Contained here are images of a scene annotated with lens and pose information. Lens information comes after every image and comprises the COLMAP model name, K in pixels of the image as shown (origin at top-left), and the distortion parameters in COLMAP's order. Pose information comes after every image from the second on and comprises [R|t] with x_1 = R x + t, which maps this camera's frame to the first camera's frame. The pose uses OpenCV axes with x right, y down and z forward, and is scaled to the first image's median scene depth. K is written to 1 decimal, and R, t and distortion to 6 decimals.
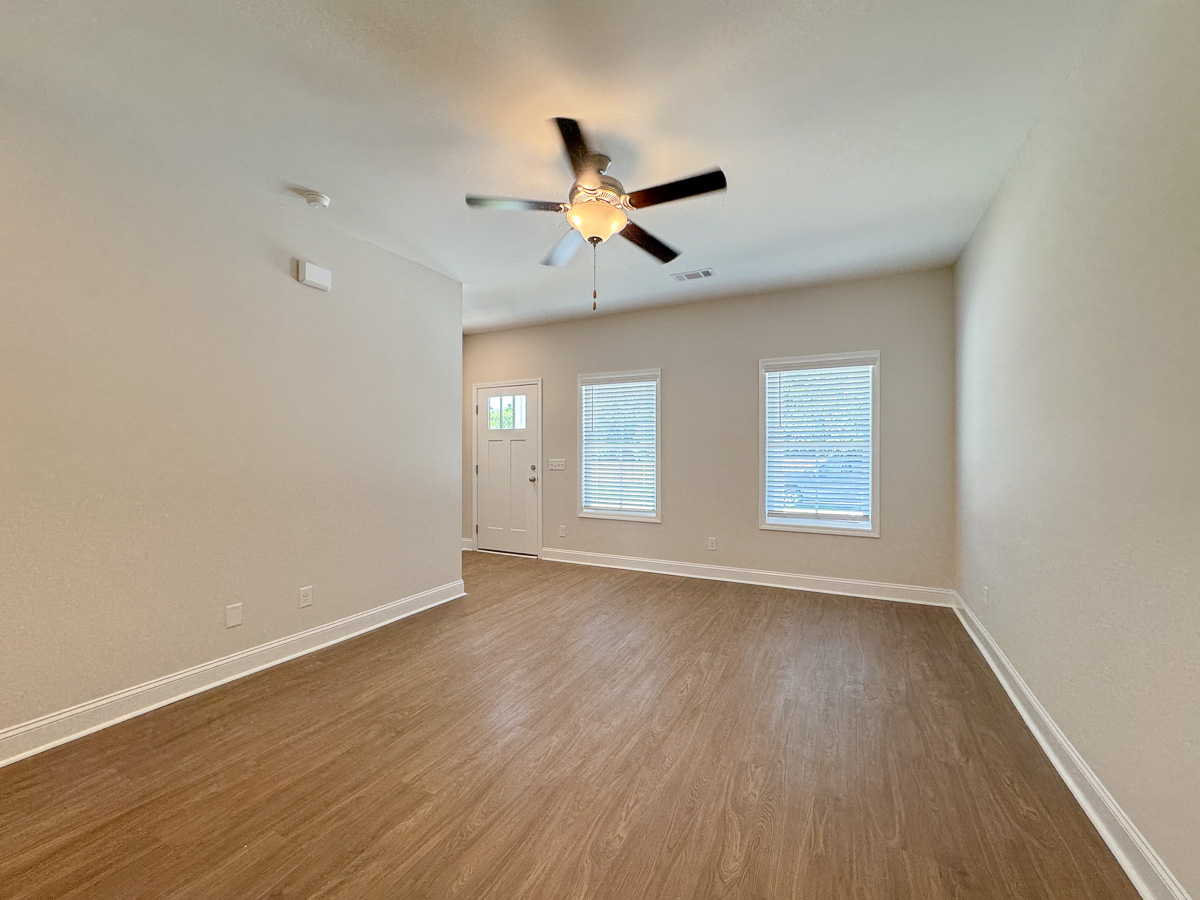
lens RADIAL K [[490.6, 0, 600.0], [0, 490.6, 450.0], [0, 0, 1]] dist [-0.001194, -0.000016]
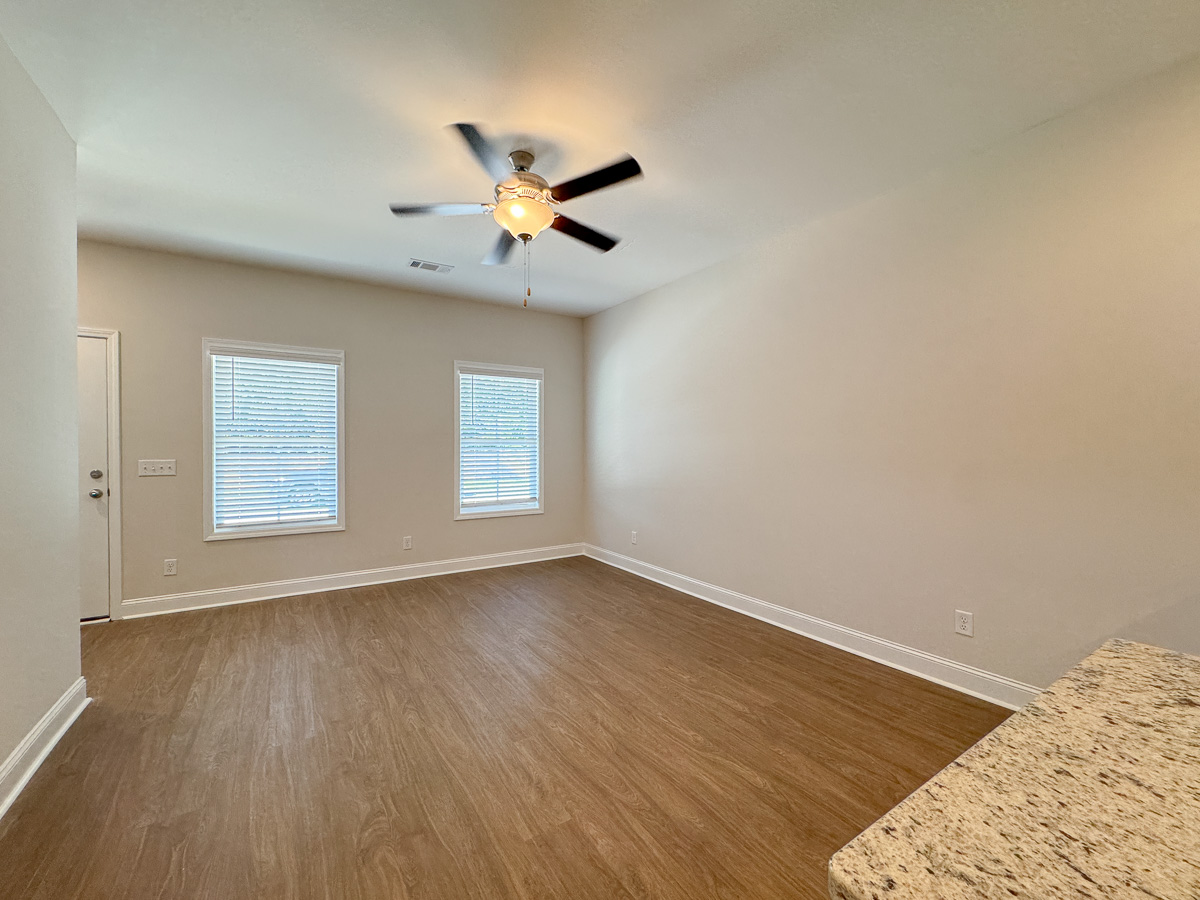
lens RADIAL K [[488.9, 0, 600.5], [0, 488.9, 457.7], [0, 0, 1]] dist [-0.001801, 0.000000]
pose [[0.505025, -0.019709, 0.862880, -0.526737], [0.000049, 0.999740, 0.022806, 0.001461], [-0.863105, -0.011475, 0.504895, 0.240699]]
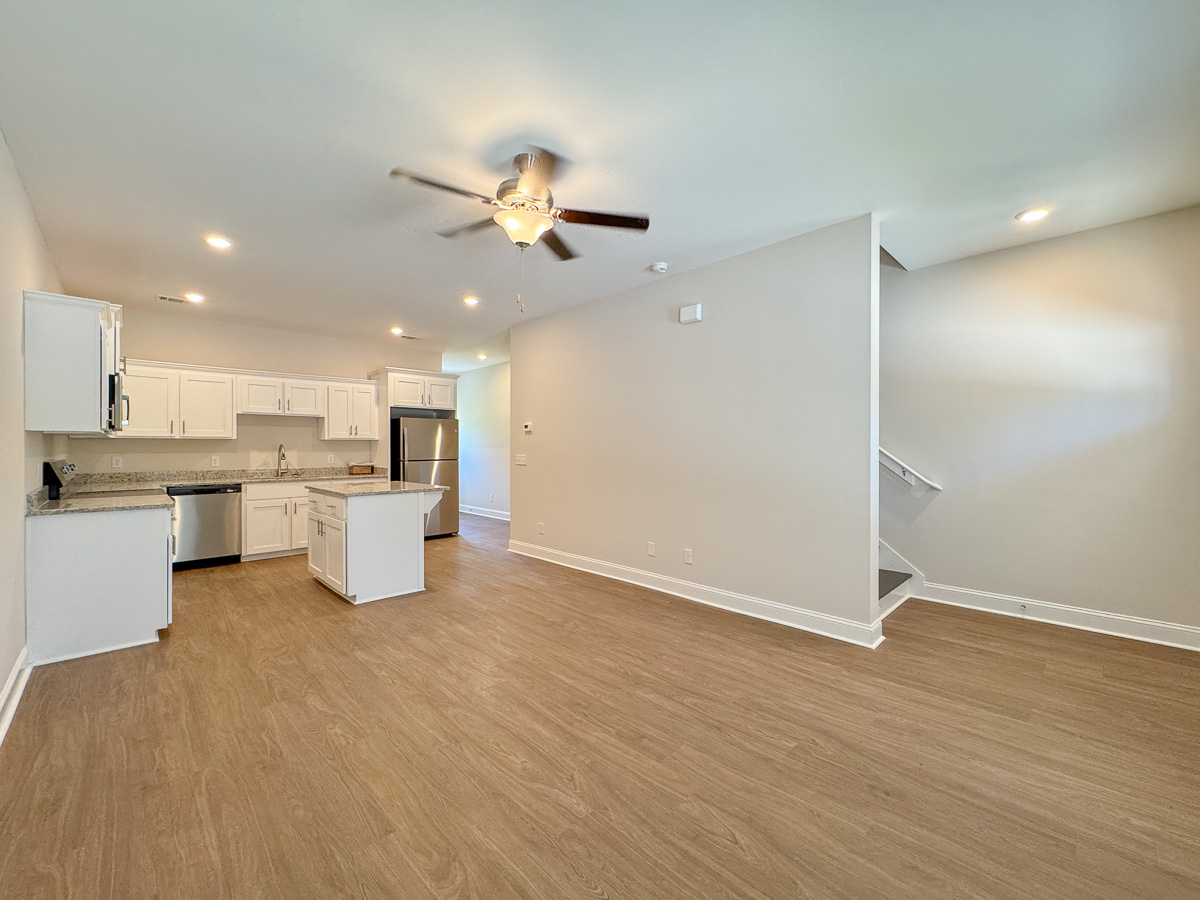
lens RADIAL K [[484.6, 0, 597.6], [0, 484.6, 450.0], [0, 0, 1]] dist [-0.002987, -0.000414]
pose [[-0.327864, 0.002817, -0.944721, 0.600610], [0.004403, 0.999989, 0.001454, 0.004010], [0.944715, -0.003683, -0.327873, 0.984723]]
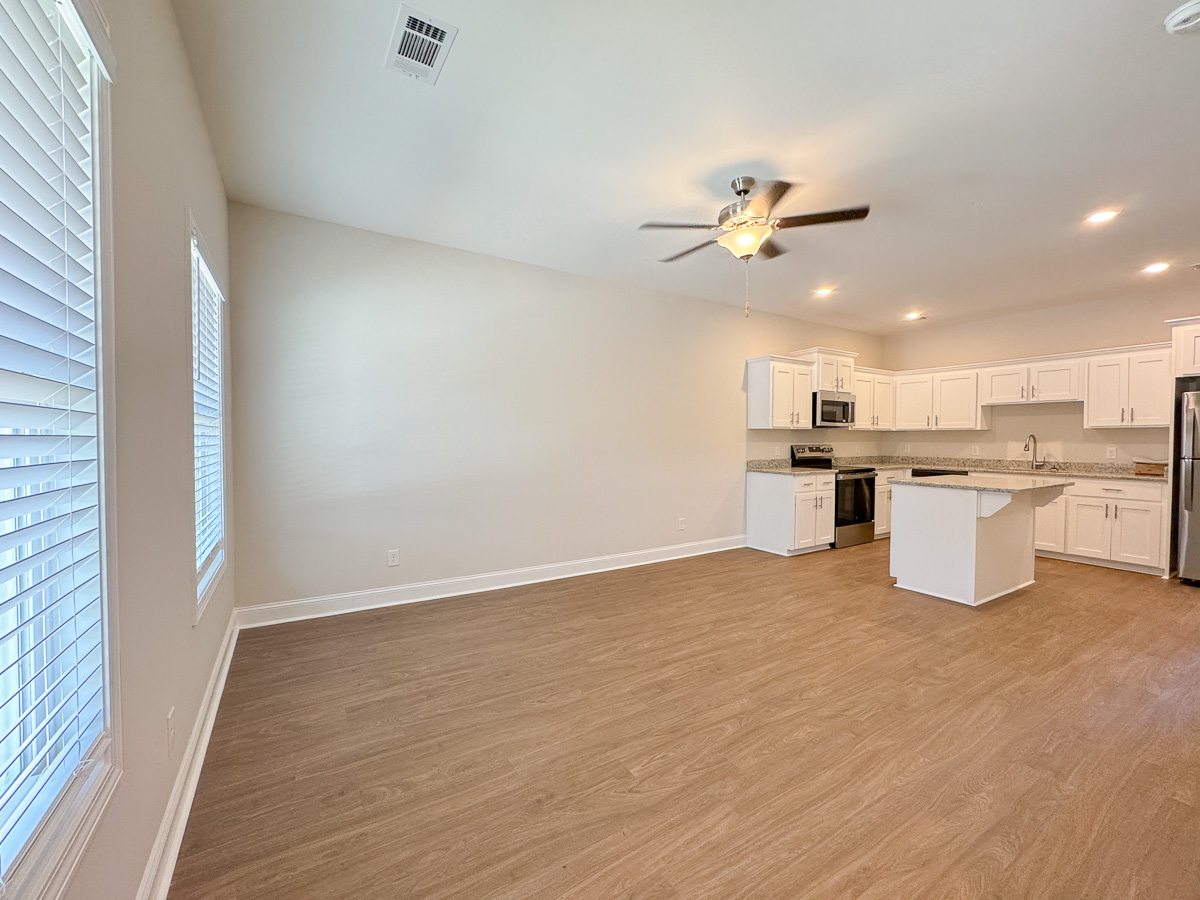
lens RADIAL K [[490.6, 0, 600.0], [0, 490.6, 450.0], [0, 0, 1]] dist [-0.001194, -0.000016]
pose [[-0.855746, -0.017970, 0.517083, -0.213233], [-0.006622, 0.999695, 0.023784, 0.003674], [-0.517353, 0.016929, -0.855605, 1.449924]]
